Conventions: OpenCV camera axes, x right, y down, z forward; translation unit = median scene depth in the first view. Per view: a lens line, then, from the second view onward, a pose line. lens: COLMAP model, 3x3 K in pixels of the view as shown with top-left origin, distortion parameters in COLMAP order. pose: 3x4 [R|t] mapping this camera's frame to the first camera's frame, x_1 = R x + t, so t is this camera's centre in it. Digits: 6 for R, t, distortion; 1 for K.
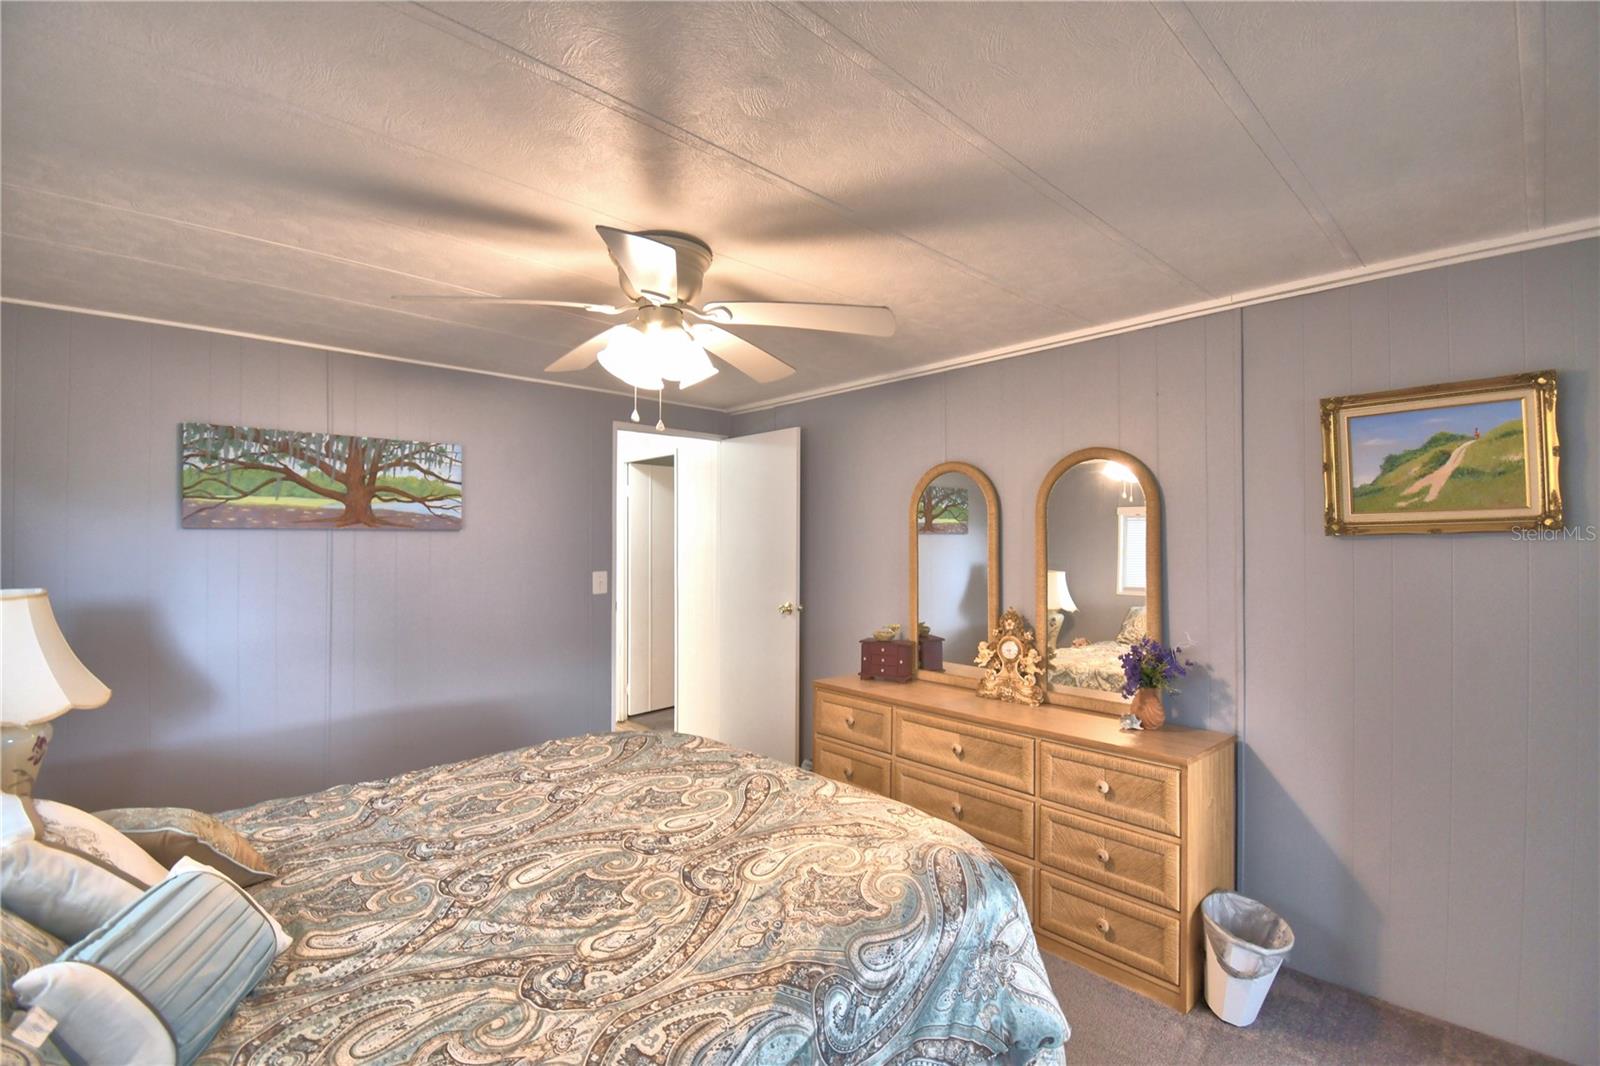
lens RADIAL K [[694.9, 0, 785.1], [0, 694.9, 534.5], [0, 0, 1]] dist [0.024932, -0.028415]
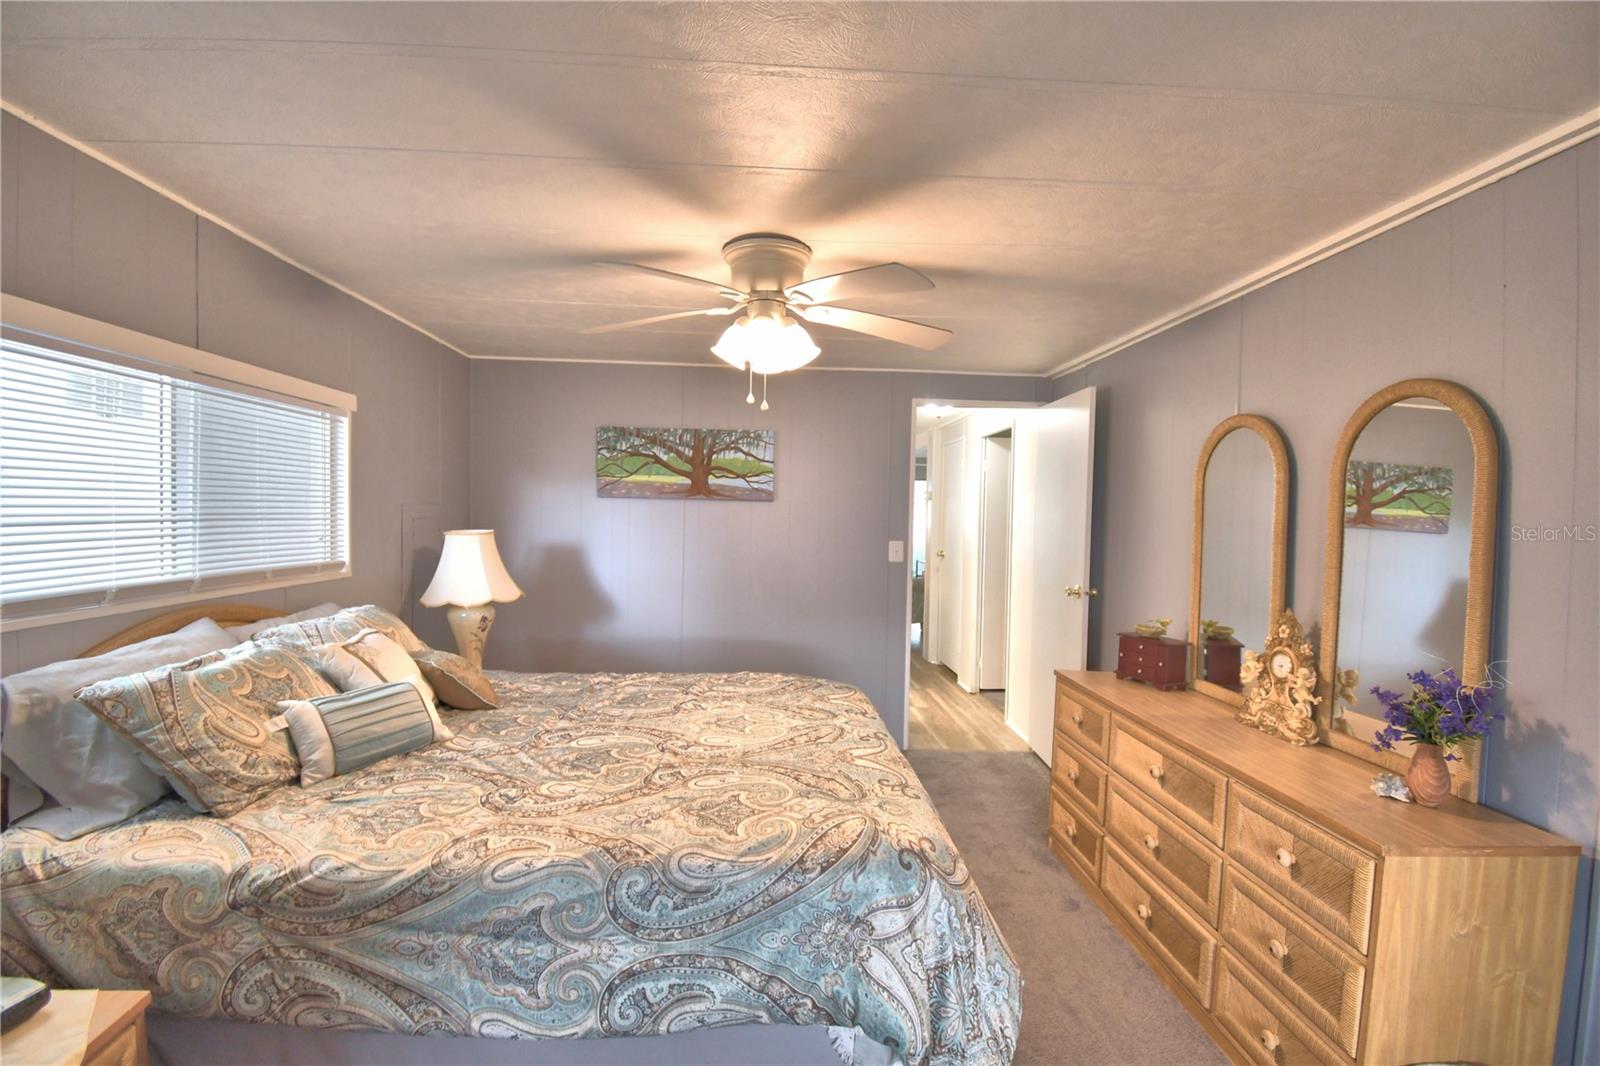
lens RADIAL K [[694.9, 0, 785.1], [0, 694.9, 534.5], [0, 0, 1]] dist [0.024932, -0.028415]
pose [[0.765032, 0.037946, -0.642873, 0.448506], [-0.018177, 0.999137, 0.037343, 0.009552], [0.643735, -0.016883, 0.765062, 0.109939]]
